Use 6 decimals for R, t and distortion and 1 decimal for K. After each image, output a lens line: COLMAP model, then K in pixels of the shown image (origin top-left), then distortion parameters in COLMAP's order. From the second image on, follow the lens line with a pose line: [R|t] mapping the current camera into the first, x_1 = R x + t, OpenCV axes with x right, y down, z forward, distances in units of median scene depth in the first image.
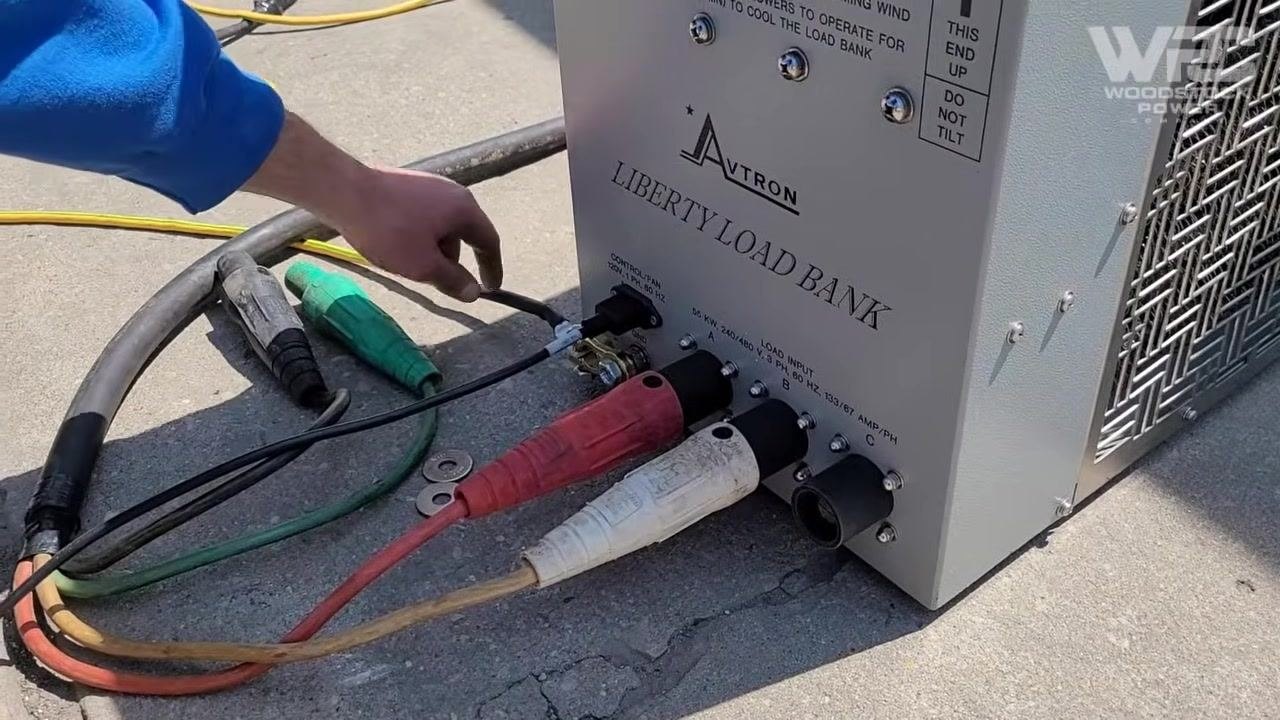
lens RADIAL K [[1095.1, 0, 640.0], [0, 1095.1, 360.0], [0, 0, 1]] dist [0.166707, -0.329388]
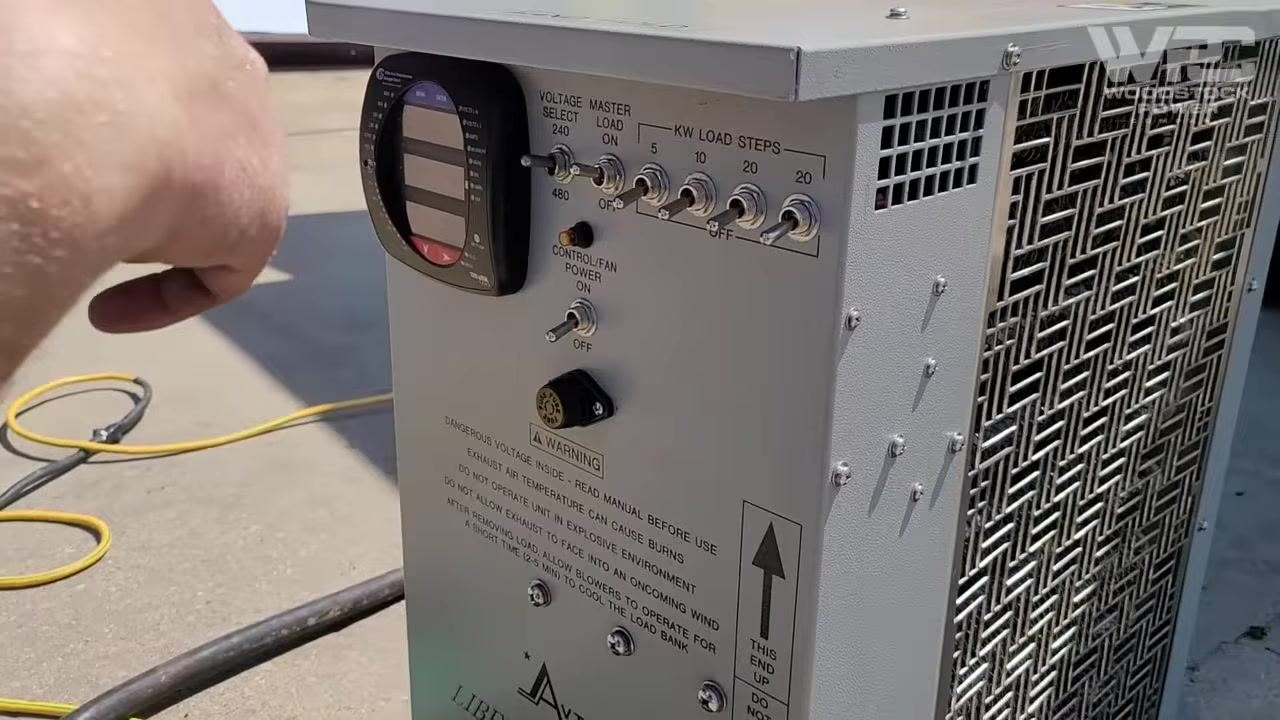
lens RADIAL K [[1131.7, 0, 640.0], [0, 1131.7, 360.0], [0, 0, 1]] dist [0.033828, -0.006376]
pose [[0.989114, 0.016587, 0.146214, -0.008353], [0.016605, 0.974700, -0.222901, -0.175798], [-0.146212, 0.222902, 0.963814, -0.100628]]
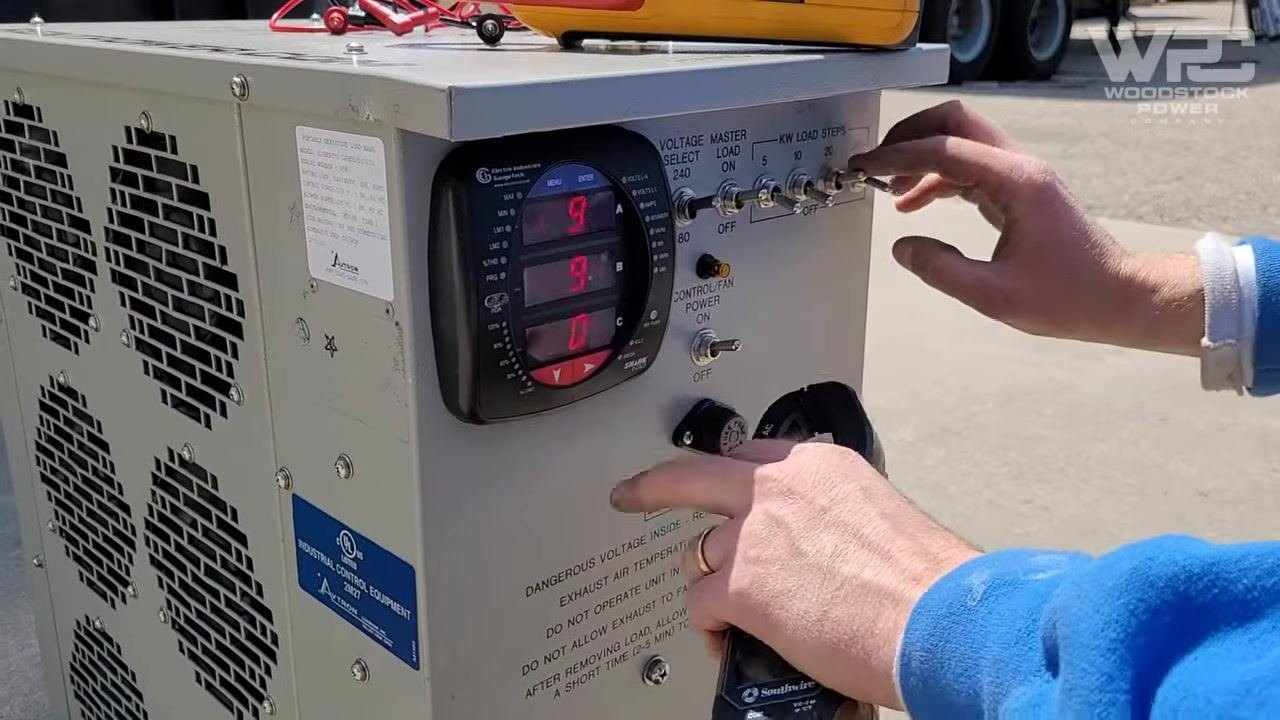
lens RADIAL K [[1154.0, 0, 640.0], [0, 1154.0, 360.0], [0, 0, 1]] dist [0.028905, -0.003815]
pose [[-0.109493, -0.268216, 0.957116, -0.599345], [0.548788, 0.786532, 0.283194, -0.555695], [-0.828760, 0.556262, 0.061073, 0.525222]]
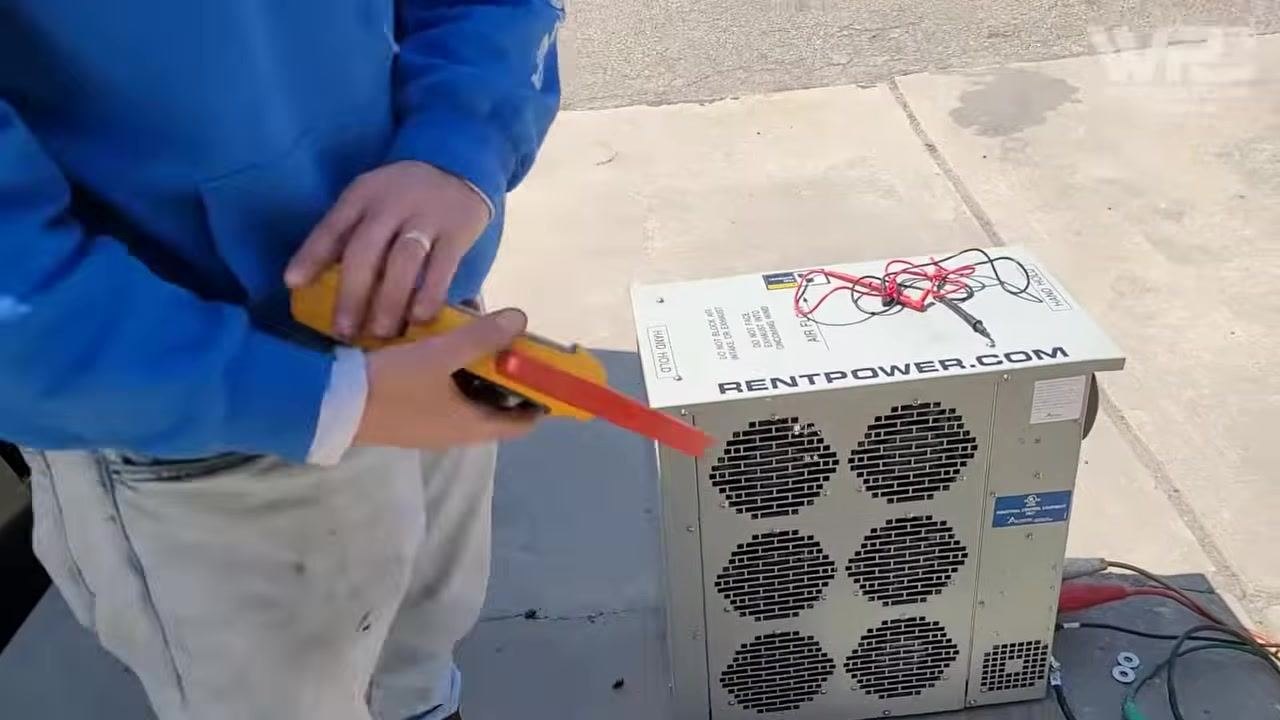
lens RADIAL K [[1131.7, 0, 640.0], [0, 1131.7, 360.0], [0, 0, 1]] dist [0.033828, -0.006376]
pose [[-0.822229, -0.198689, 0.533349, -0.415039], [0.400095, 0.464708, 0.789918, -2.130415], [-0.404800, 0.862884, -0.302602, 1.342172]]
